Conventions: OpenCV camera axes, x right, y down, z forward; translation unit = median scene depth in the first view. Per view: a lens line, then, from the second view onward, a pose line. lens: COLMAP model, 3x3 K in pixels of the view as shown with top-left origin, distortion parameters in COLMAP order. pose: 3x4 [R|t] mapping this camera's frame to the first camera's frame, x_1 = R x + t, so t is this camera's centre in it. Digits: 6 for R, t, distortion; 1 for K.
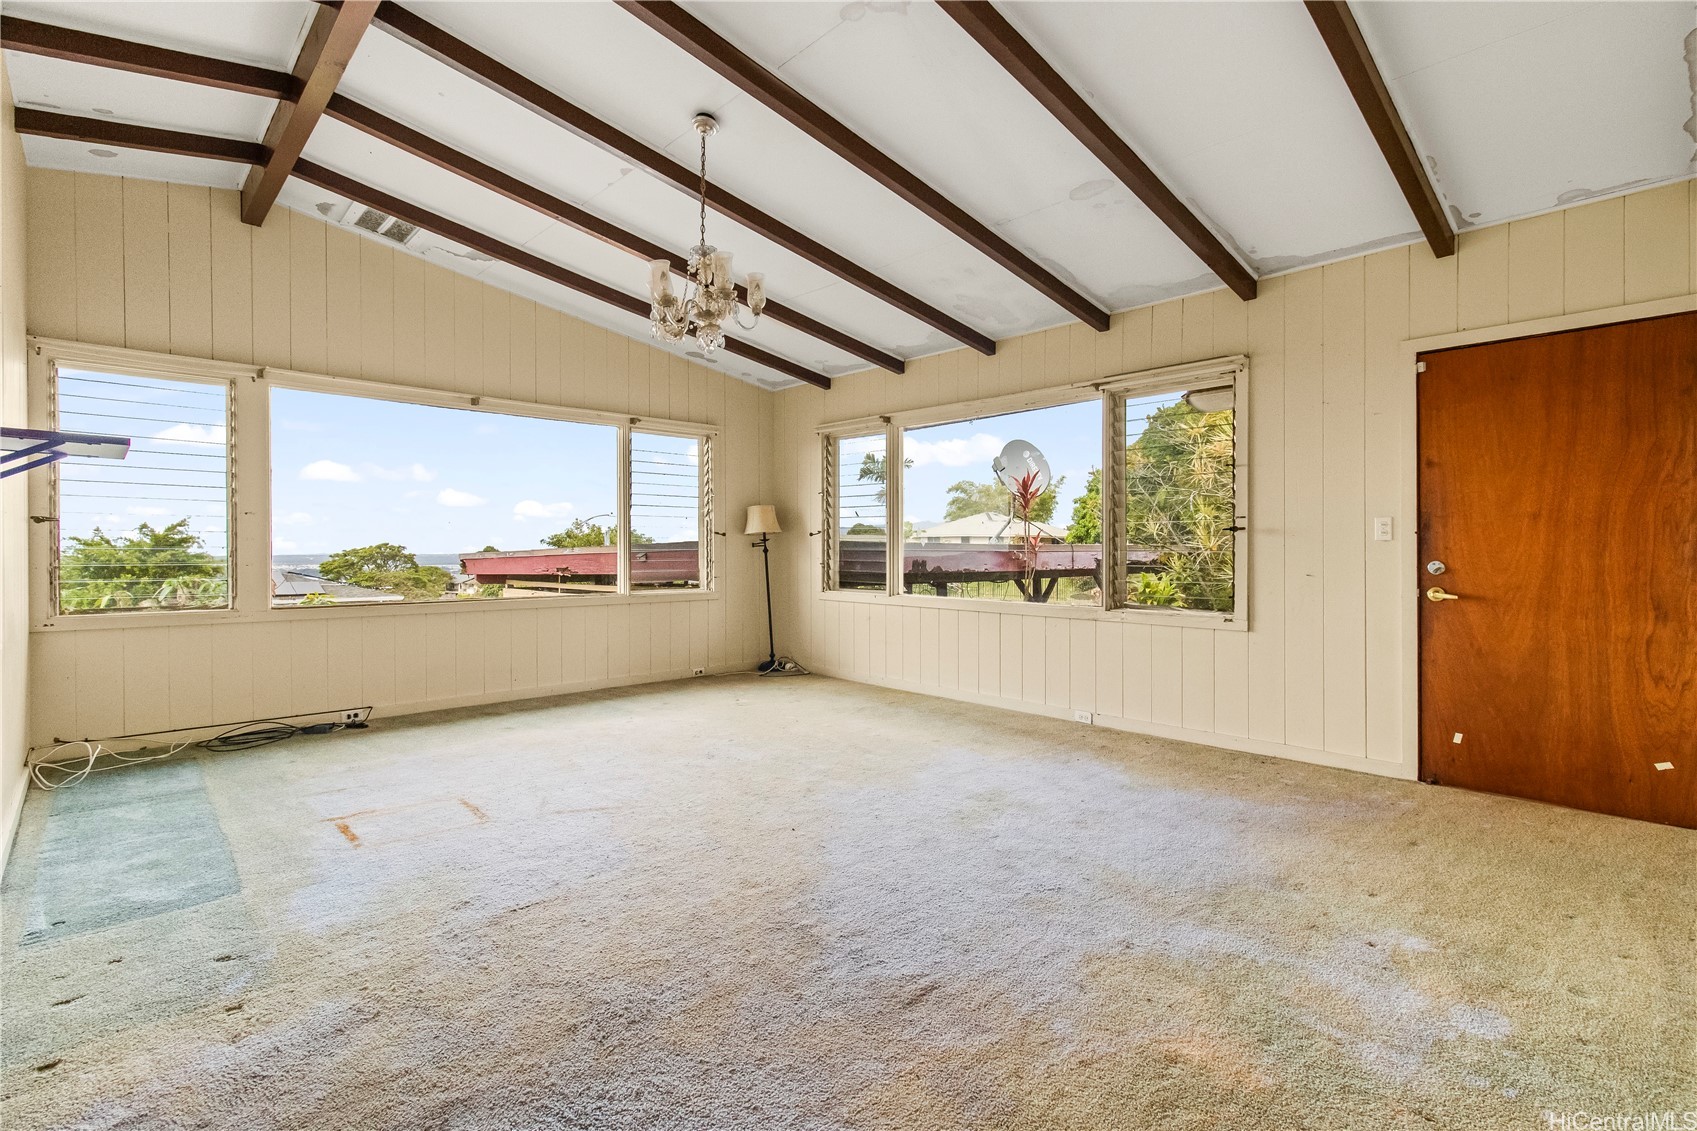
lens RADIAL K [[773.5, 0, 851.2], [0, 773.5, 545.5], [0, 0, 1]] dist [-0.000823, -0.000391]
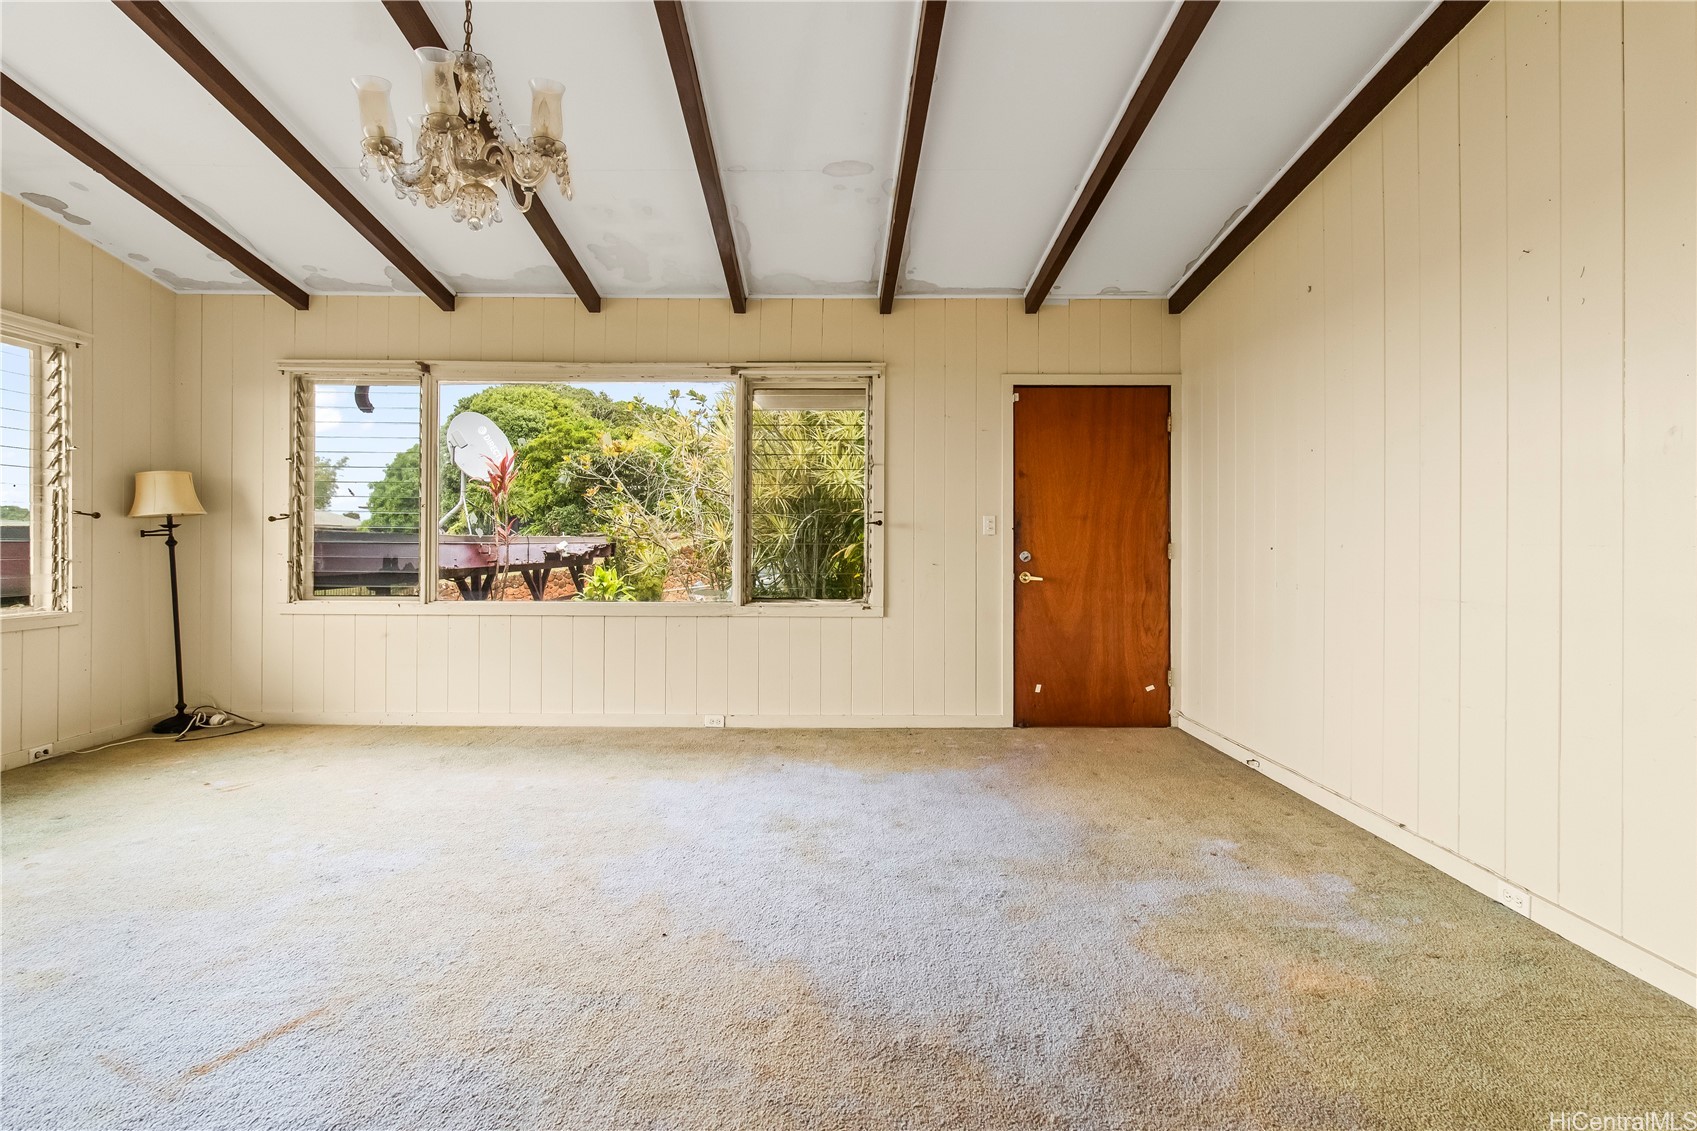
lens RADIAL K [[798.7, 0, 846.3], [0, 798.7, 536.5], [0, 0, 1]] dist [-0.000409, 0.000305]
pose [[0.697600, 0.006233, 0.716460, -0.387261], [-0.005300, 0.999980, -0.003539, 0.001950], [-0.716468, -0.001328, 0.697619, 0.293142]]
